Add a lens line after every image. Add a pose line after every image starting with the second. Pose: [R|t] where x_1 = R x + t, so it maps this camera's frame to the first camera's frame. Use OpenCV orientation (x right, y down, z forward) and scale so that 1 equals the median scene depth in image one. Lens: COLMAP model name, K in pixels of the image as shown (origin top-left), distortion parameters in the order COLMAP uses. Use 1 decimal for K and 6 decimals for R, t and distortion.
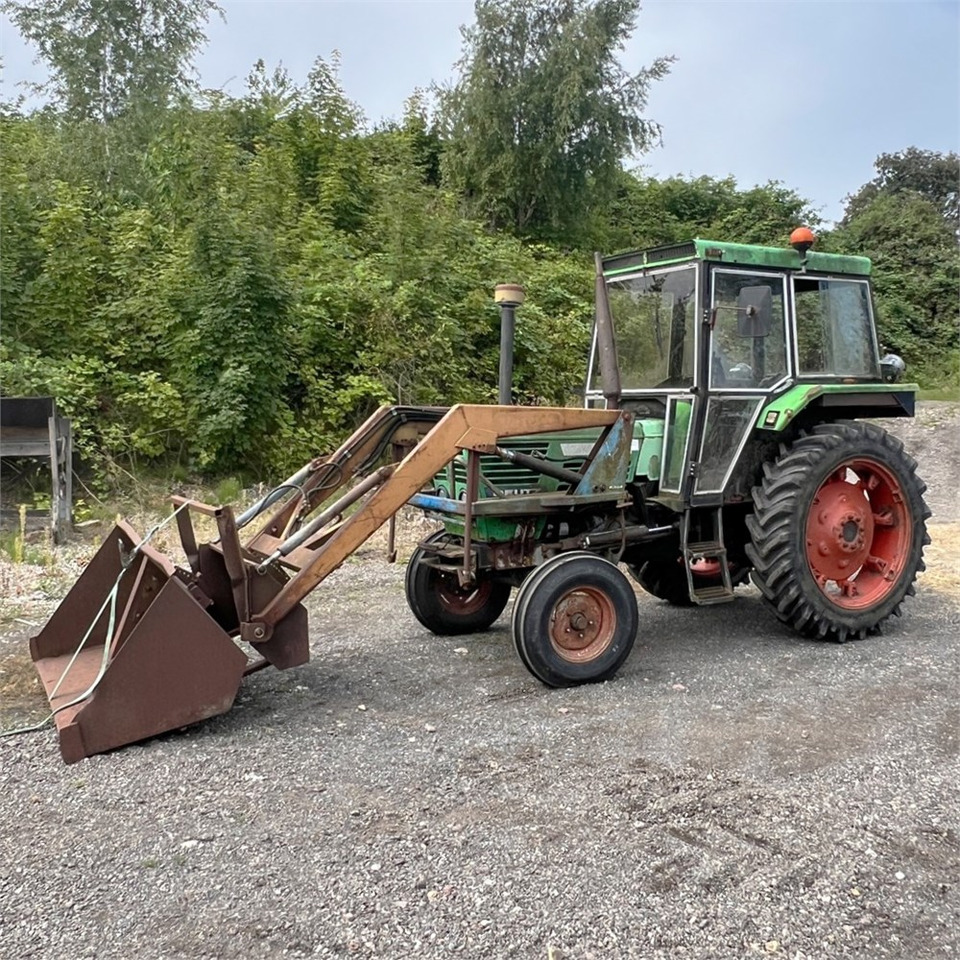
lens RADIAL K [[999.1, 0, 480.0], [0, 999.1, 480.0], [0, 0, 1]] dist [-0.002308, -0.003878]
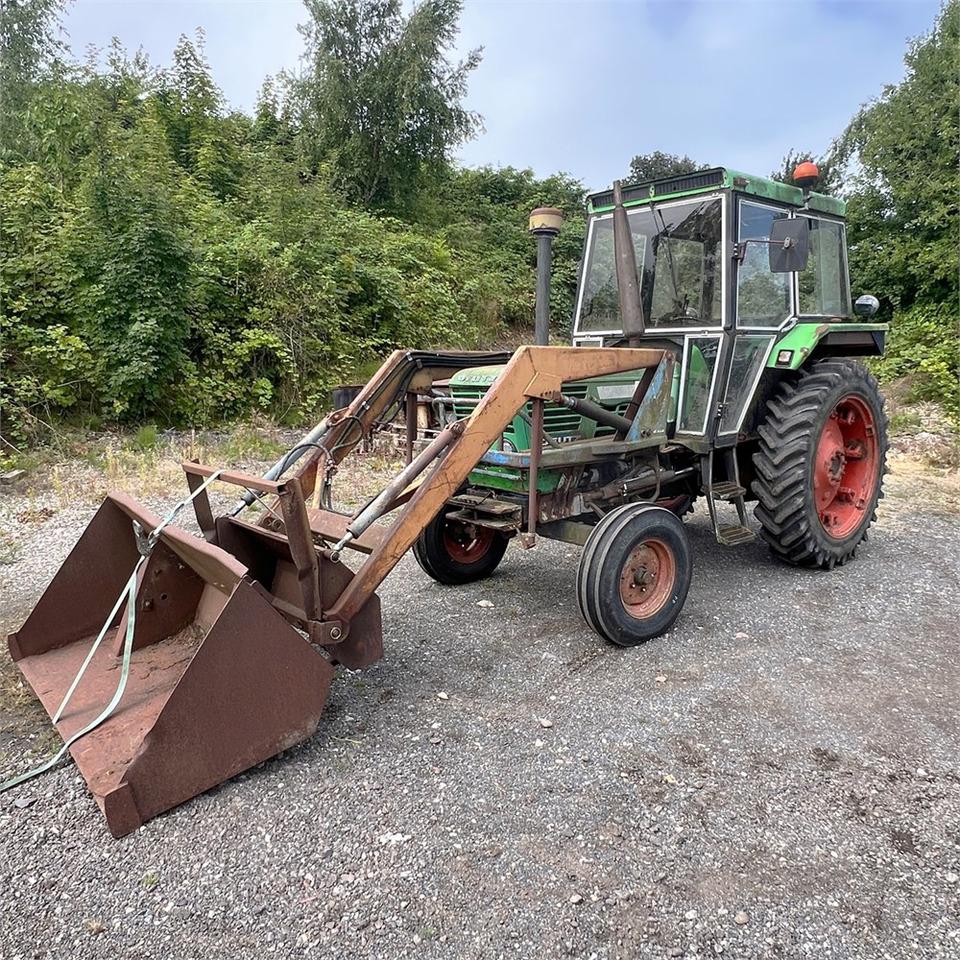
lens RADIAL K [[771.8, 0, 479.3], [0, 771.8, 513.2], [0, 0, 1]] dist [-0.002873, -0.003386]
pose [[0.980554, -0.049891, 0.189803, -0.058719], [0.025706, 0.991465, 0.127812, -0.004667], [-0.194560, -0.120448, 0.973467, 0.100578]]
